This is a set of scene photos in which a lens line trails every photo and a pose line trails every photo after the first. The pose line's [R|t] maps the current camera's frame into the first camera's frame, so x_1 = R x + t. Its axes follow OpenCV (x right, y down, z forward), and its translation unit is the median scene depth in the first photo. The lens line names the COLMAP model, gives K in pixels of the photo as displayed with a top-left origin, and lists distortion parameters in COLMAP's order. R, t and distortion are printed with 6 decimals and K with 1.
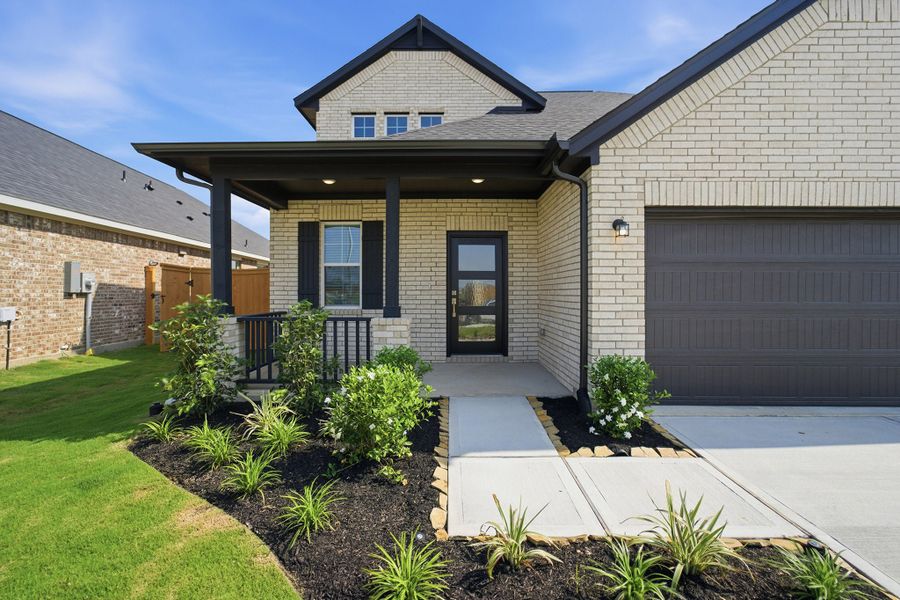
lens RADIAL K [[374.3, 0, 442.0], [0, 374.3, 293.6], [0, 0, 1]] dist [-0.012770, 0.004539]
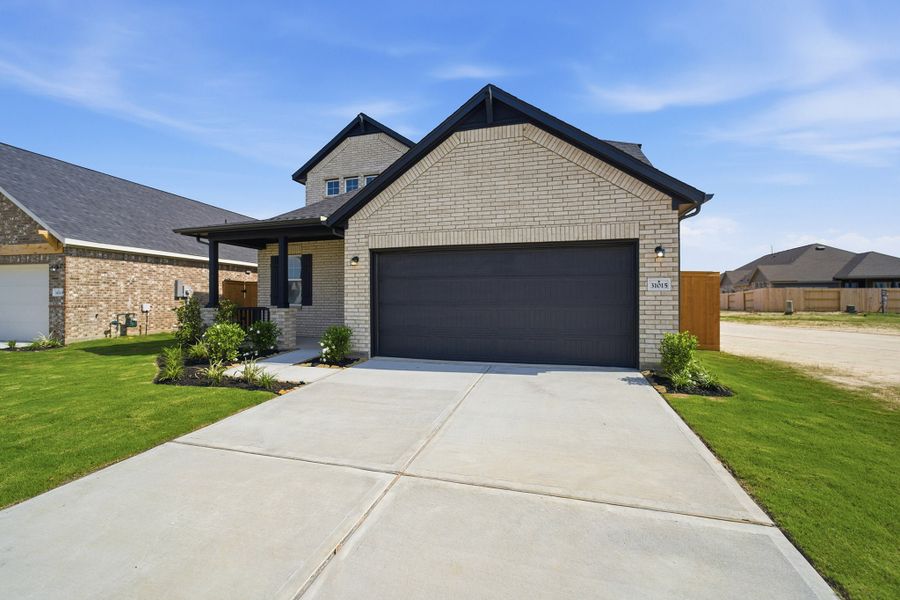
lens RADIAL K [[374.3, 0, 448.5], [0, 374.3, 294.6], [0, 0, 1]] dist [-0.012770, 0.004539]
pose [[0.959780, -0.005997, -0.280690, 1.269026], [0.002455, 0.999913, -0.012970, 0.021289], [0.280743, 0.011759, 0.959711, -0.626222]]
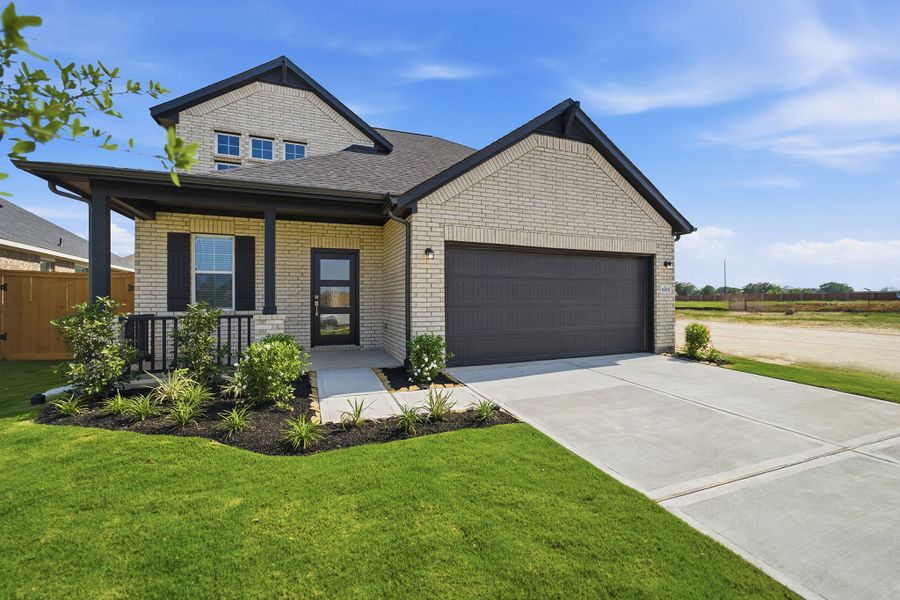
lens RADIAL K [[374.3, 0, 442.4], [0, 374.3, 291.1], [0, 0, 1]] dist [-0.012770, 0.004539]
pose [[0.929891, 0.003209, 0.367821, -0.049185], [0.006163, 0.999686, -0.024303, 0.016424], [-0.367783, 0.024866, 0.929579, -0.424382]]
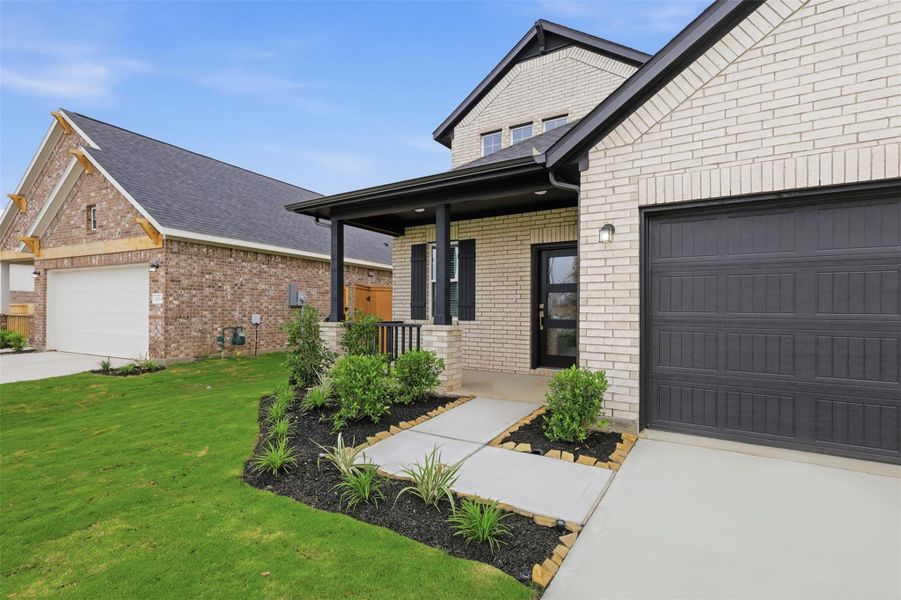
lens RADIAL K [[431.6, 0, 449.5], [0, 431.6, 308.7], [0, 0, 1]] dist [-0.009754, -0.001064]
pose [[0.845207, 0.003450, -0.534428, 0.616024], [-0.007819, 0.999952, -0.005911, 0.020862], [0.534382, 0.009174, 0.845193, -0.115123]]
